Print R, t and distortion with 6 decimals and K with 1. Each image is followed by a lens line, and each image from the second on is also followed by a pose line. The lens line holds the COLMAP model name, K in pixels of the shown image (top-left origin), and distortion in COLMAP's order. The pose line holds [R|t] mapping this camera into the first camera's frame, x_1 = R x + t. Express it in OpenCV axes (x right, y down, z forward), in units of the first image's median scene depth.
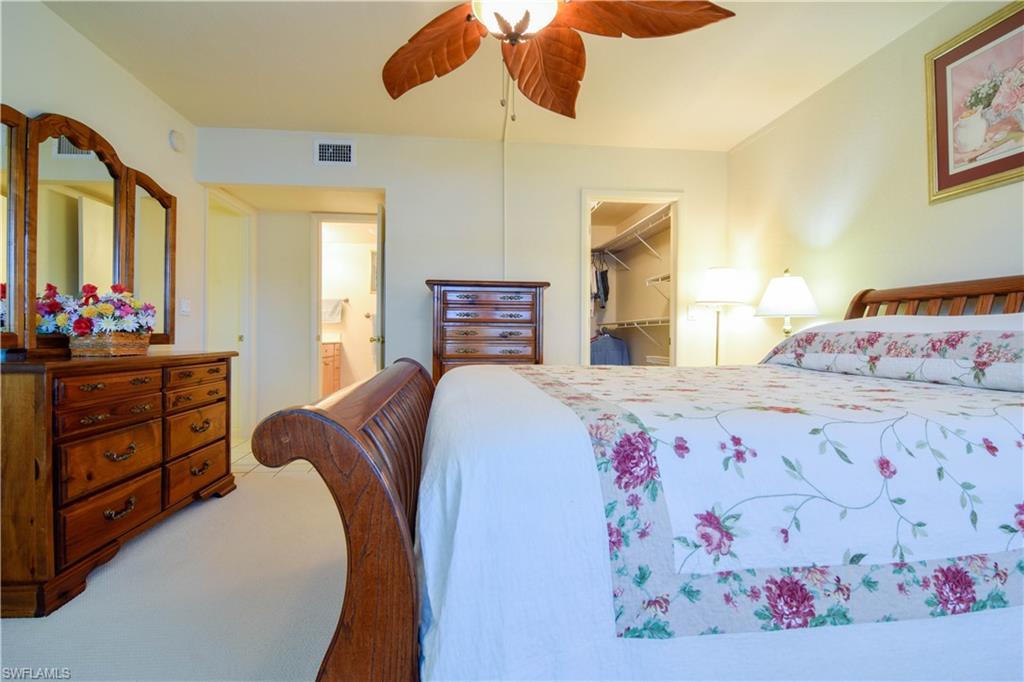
lens RADIAL K [[493.1, 0, 510.6], [0, 493.1, 337.3], [0, 0, 1]] dist [-0.008501, -0.010108]
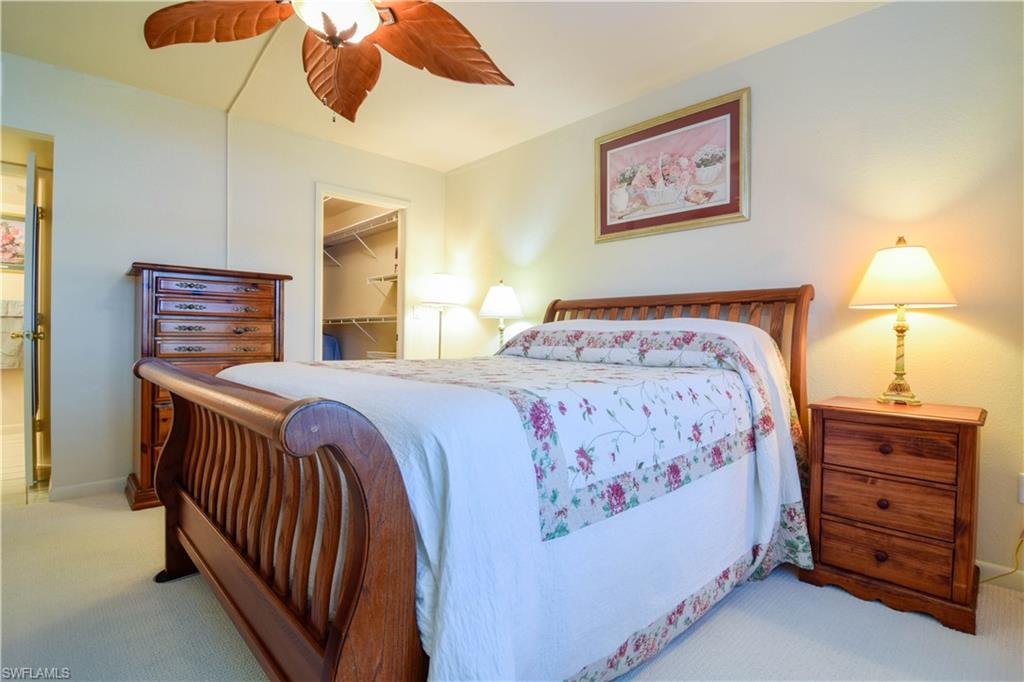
lens RADIAL K [[493.1, 0, 510.6], [0, 493.1, 337.3], [0, 0, 1]] dist [-0.008501, -0.010108]
pose [[0.799541, -0.000461, 0.600612, -0.332122], [-0.003759, 0.999976, 0.005772, 0.001270], [-0.600600, -0.006873, 0.799520, -0.044189]]
